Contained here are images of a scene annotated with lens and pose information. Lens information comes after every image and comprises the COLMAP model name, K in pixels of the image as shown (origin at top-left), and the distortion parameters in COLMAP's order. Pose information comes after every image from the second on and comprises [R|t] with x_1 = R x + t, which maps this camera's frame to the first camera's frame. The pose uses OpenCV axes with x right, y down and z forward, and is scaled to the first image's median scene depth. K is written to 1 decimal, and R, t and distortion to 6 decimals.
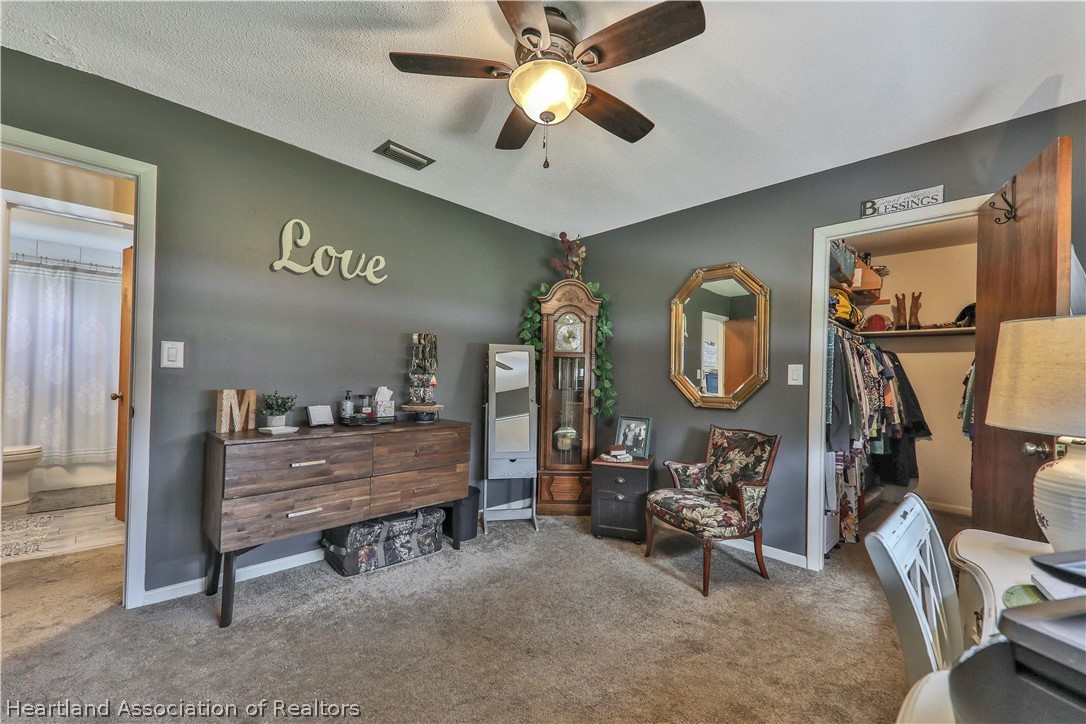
lens RADIAL K [[413.9, 0, 542.4], [0, 413.9, 373.8], [0, 0, 1]] dist [0.000062, 0.000049]
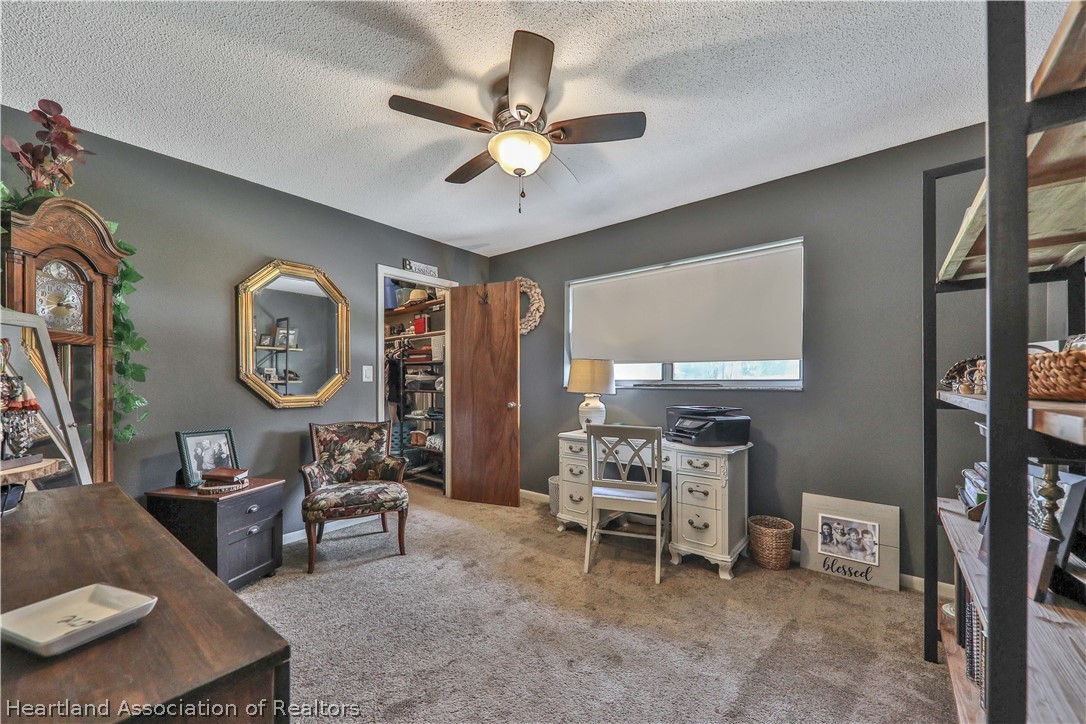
lens RADIAL K [[413.9, 0, 542.4], [0, 413.9, 373.8], [0, 0, 1]] dist [0.000062, 0.000049]
pose [[-0.087440, -0.010574, 0.996114, -0.811435], [-0.013899, 0.999859, 0.009394, -0.019131], [-0.996073, -0.013023, -0.087575, 0.659823]]
